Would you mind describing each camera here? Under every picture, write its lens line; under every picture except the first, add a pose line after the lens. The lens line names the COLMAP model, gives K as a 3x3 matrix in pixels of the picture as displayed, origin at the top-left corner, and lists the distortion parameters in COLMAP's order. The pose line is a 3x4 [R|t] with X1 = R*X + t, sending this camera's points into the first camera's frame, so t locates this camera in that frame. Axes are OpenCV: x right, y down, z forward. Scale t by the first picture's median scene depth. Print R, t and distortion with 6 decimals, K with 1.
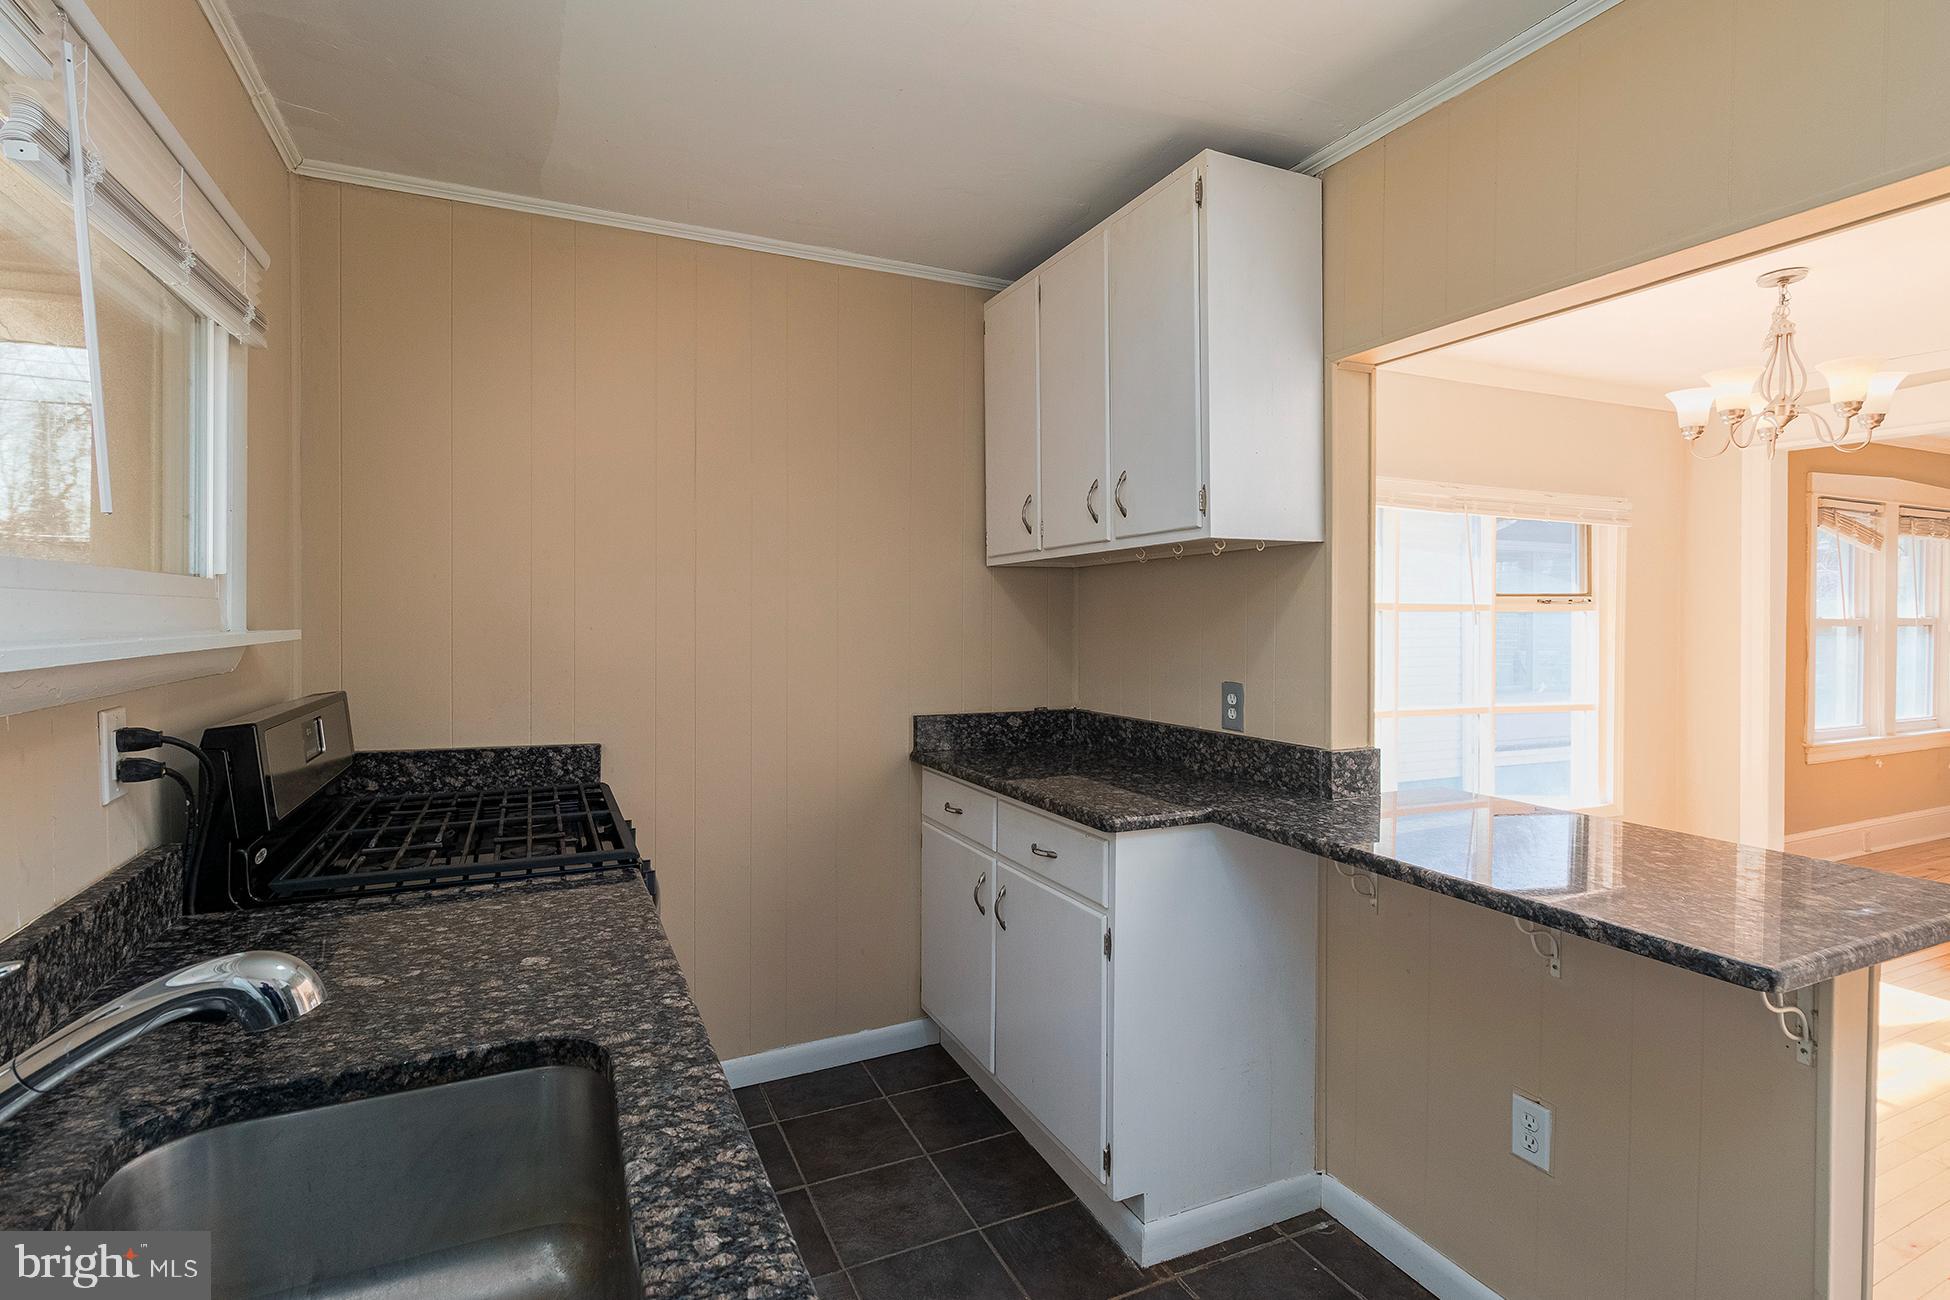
lens RADIAL K [[898.1, 0, 959.6], [0, 898.1, 626.6], [0, 0, 1]] dist [-0.000366, -0.000192]
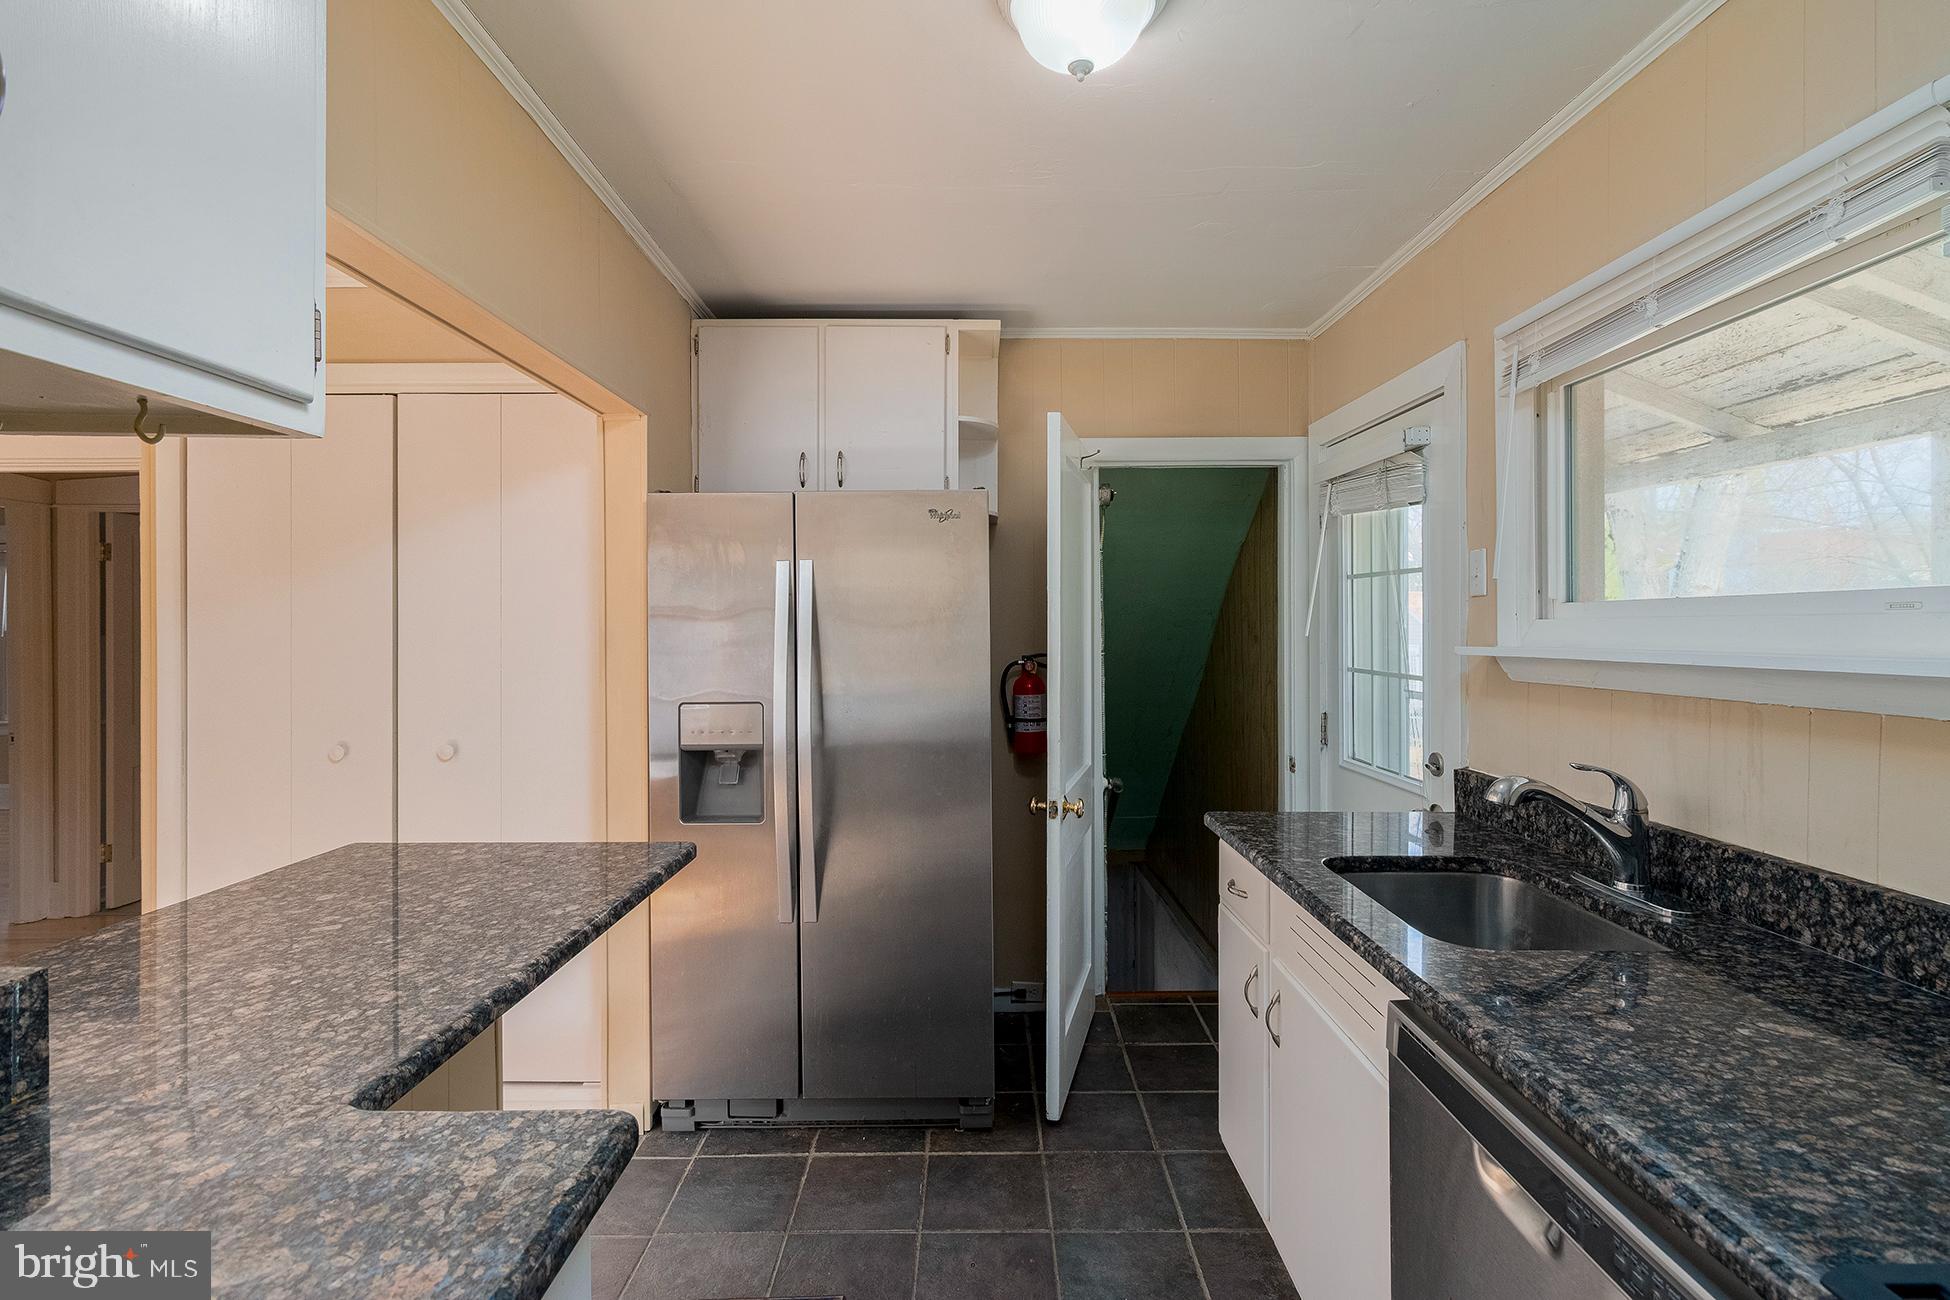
lens RADIAL K [[898.1, 0, 959.6], [0, 898.1, 626.6], [0, 0, 1]] dist [-0.000366, -0.000192]
pose [[-0.901825, -0.004350, 0.432080, -0.233175], [-0.002588, 0.999986, 0.004667, -0.027119], [-0.432094, 0.003091, -0.901823, 1.835982]]
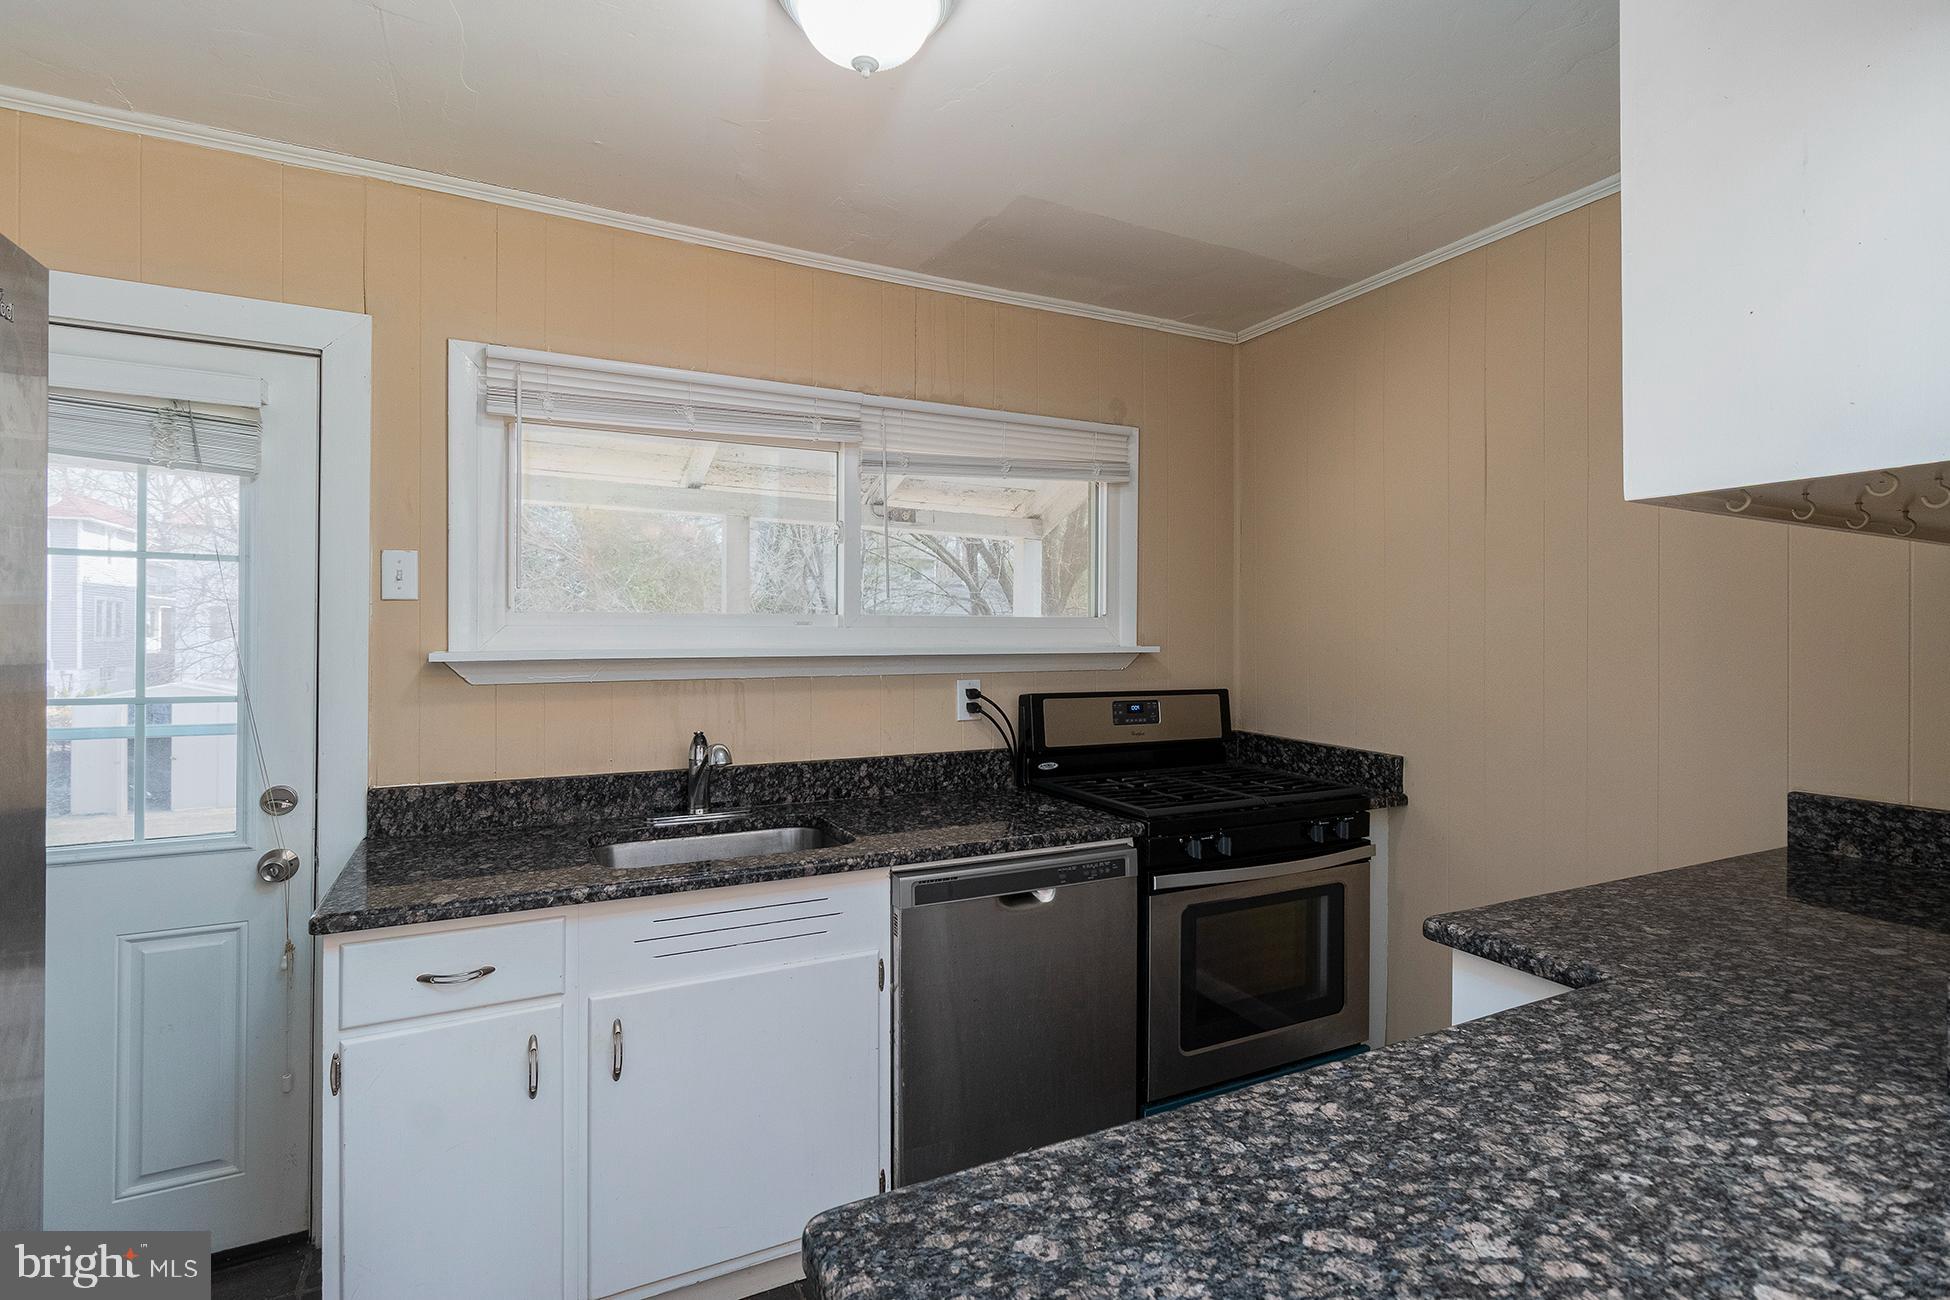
lens RADIAL K [[898.1, 0, 959.6], [0, 898.1, 626.6], [0, 0, 1]] dist [-0.000366, -0.000192]
pose [[0.013995, -0.013977, -0.999804, 1.246406], [-0.005288, 0.999887, -0.014052, -0.013759], [0.999888, 0.005483, 0.013920, 0.839531]]
